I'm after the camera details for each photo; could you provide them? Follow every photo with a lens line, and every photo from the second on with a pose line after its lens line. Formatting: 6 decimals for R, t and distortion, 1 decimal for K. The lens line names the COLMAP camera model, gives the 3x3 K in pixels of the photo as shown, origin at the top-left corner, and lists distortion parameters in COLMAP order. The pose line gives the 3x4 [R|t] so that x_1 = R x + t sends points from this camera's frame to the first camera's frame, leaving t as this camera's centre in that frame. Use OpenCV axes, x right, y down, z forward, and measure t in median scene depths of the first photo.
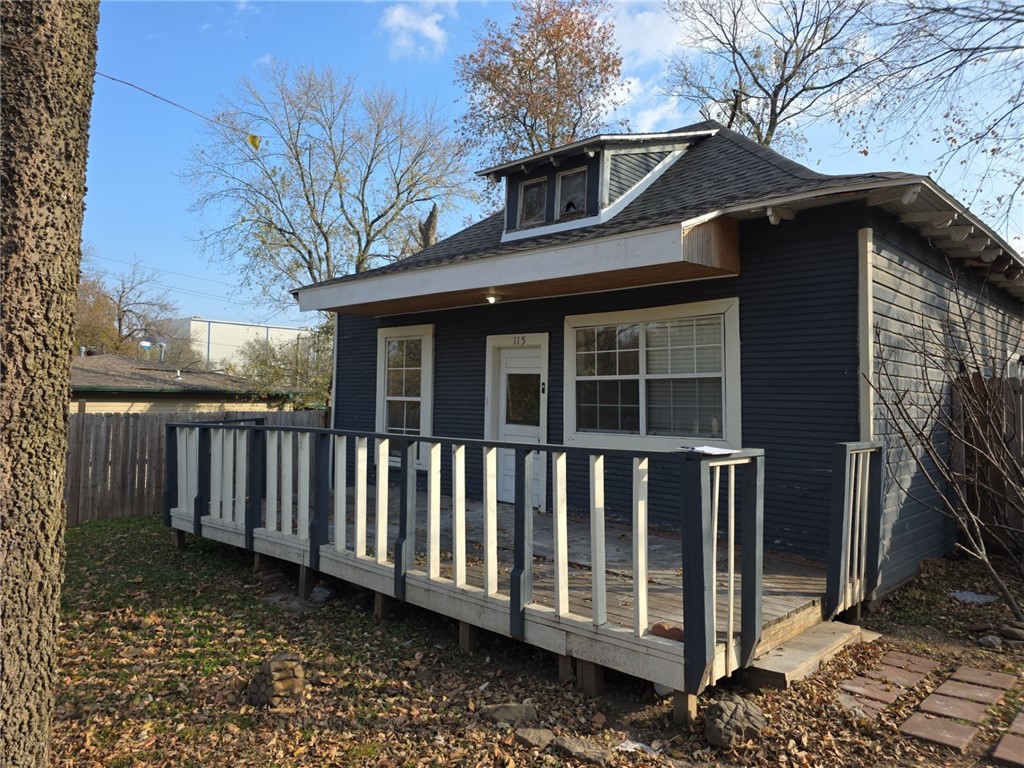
lens RADIAL K [[683.2, 0, 514.8], [0, 683.2, 387.0], [0, 0, 1]] dist [0.183459, -0.223809]
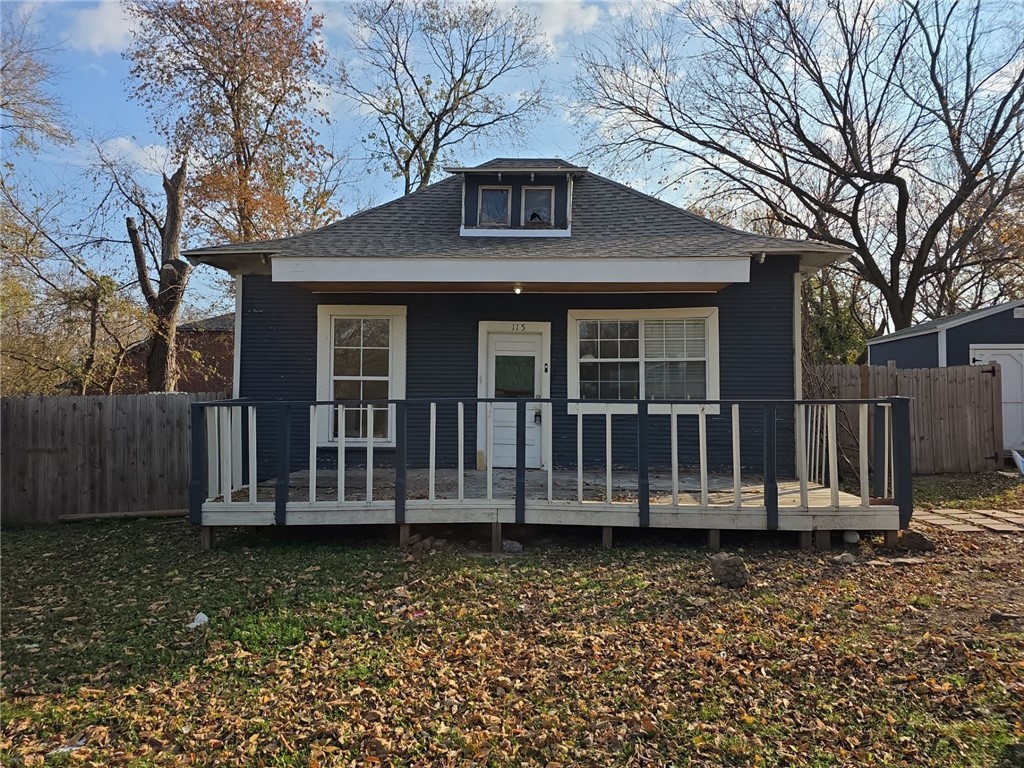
lens RADIAL K [[683.2, 0, 514.8], [0, 683.2, 387.0], [0, 0, 1]] dist [0.183459, -0.223809]
pose [[0.761462, -0.004033, 0.648197, -0.737534], [-0.004661, 0.999921, 0.011697, 0.020005], [-0.648193, -0.011928, 0.761383, 0.110017]]
